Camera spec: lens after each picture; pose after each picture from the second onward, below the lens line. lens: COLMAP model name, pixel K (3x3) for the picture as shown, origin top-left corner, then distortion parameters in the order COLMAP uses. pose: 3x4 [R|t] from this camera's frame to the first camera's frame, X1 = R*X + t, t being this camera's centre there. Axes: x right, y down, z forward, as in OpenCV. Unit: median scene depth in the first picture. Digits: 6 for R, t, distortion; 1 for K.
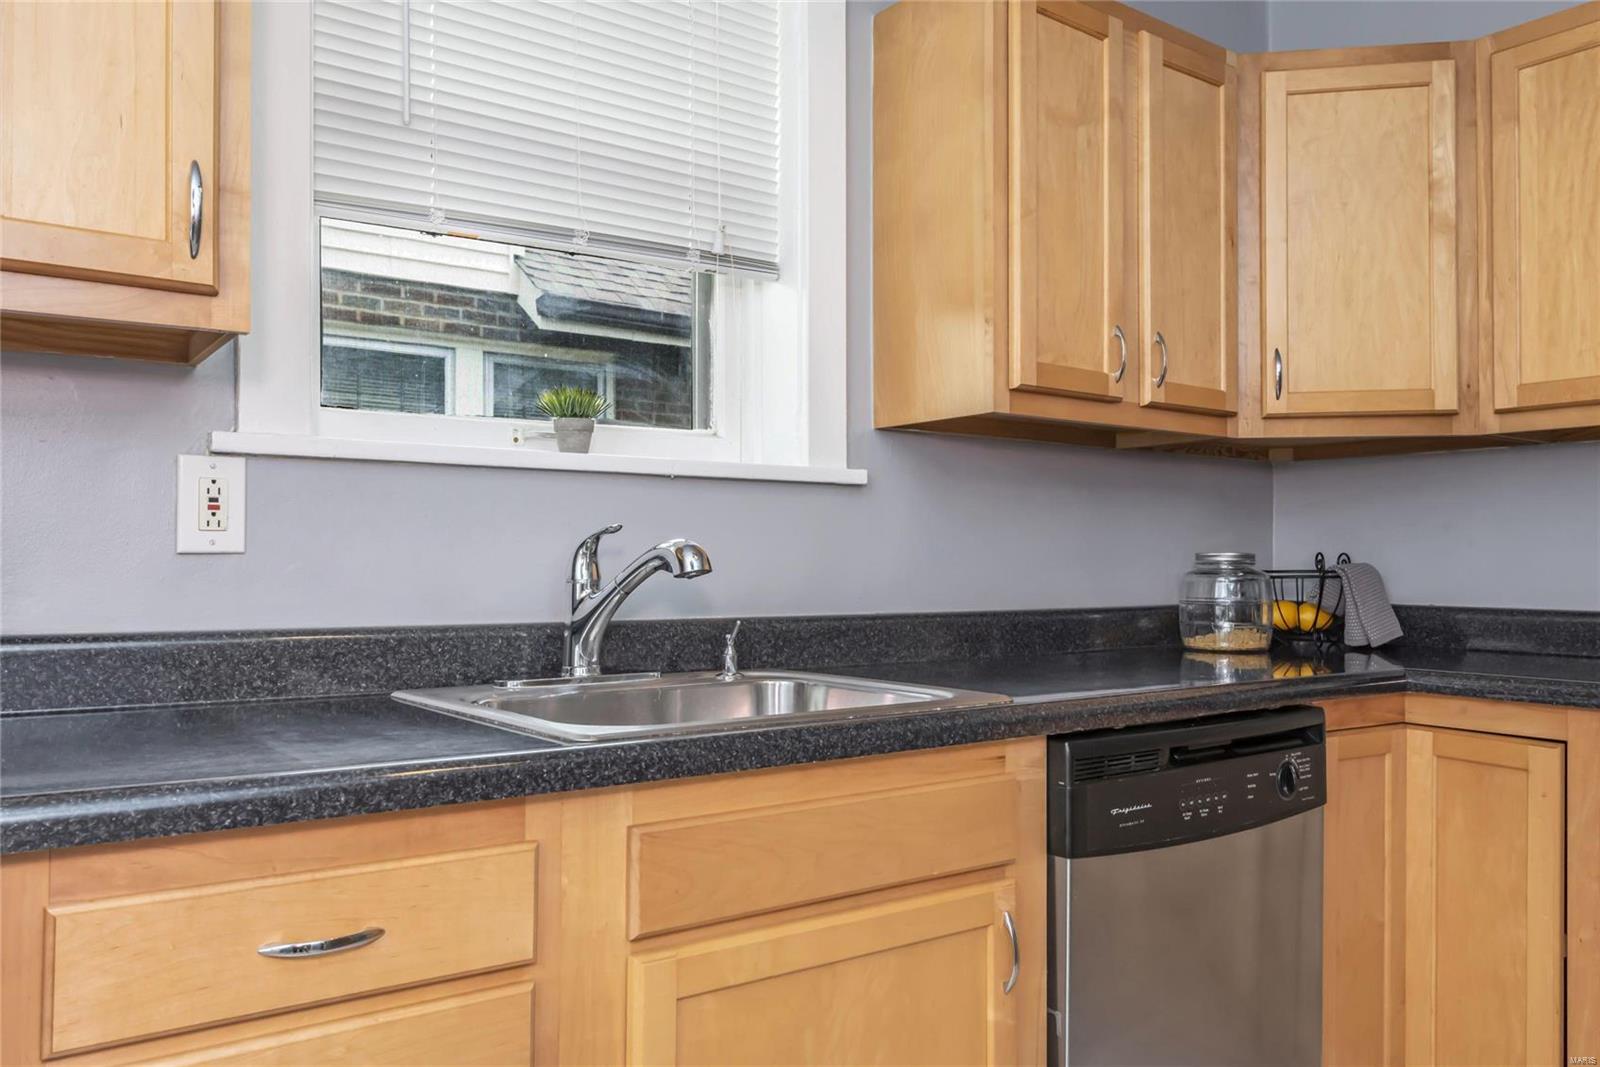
lens RADIAL K [[1194.7, 0, 804.5], [0, 1194.7, 535.6], [0, 0, 1]] dist [0.020557, 0.000787]
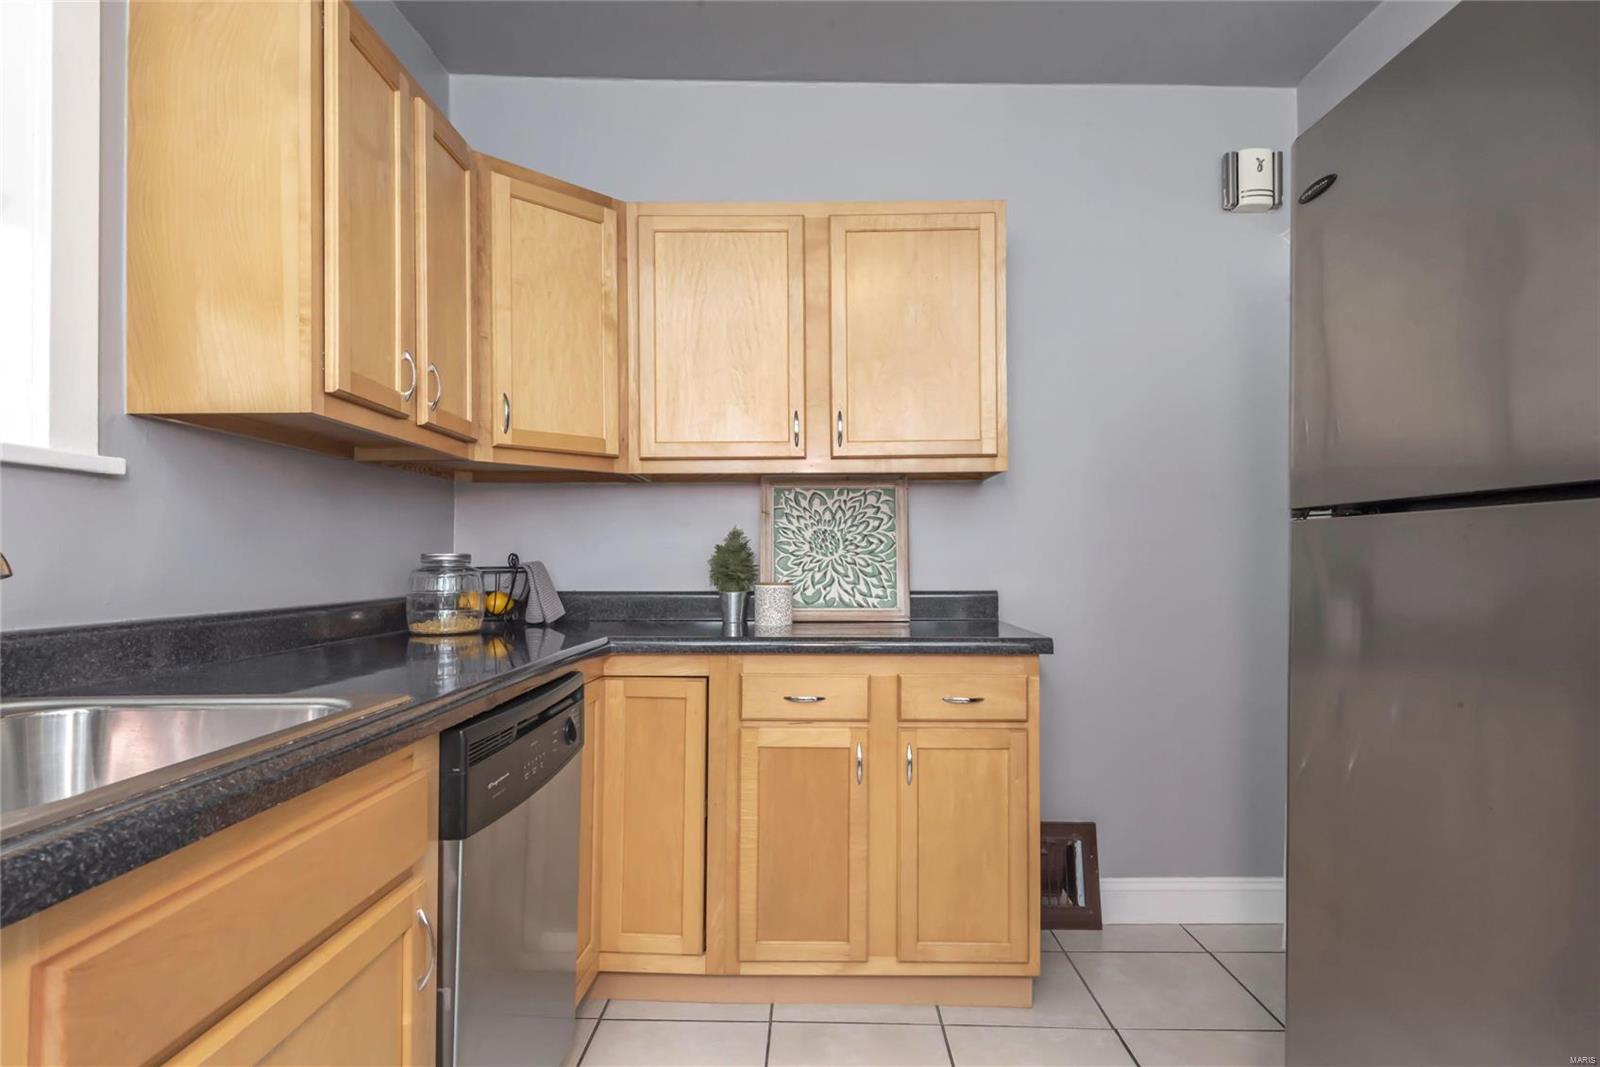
lens RADIAL K [[861.2, 0, 801.0], [0, 861.2, 539.5], [0, 0, 1]] dist [0.032168, -0.012952]
pose [[0.610574, 0.016120, 0.791795, -0.142544], [-0.014296, 0.999854, -0.009333, 0.003516], [-0.791830, -0.005621, 0.610716, 0.193781]]
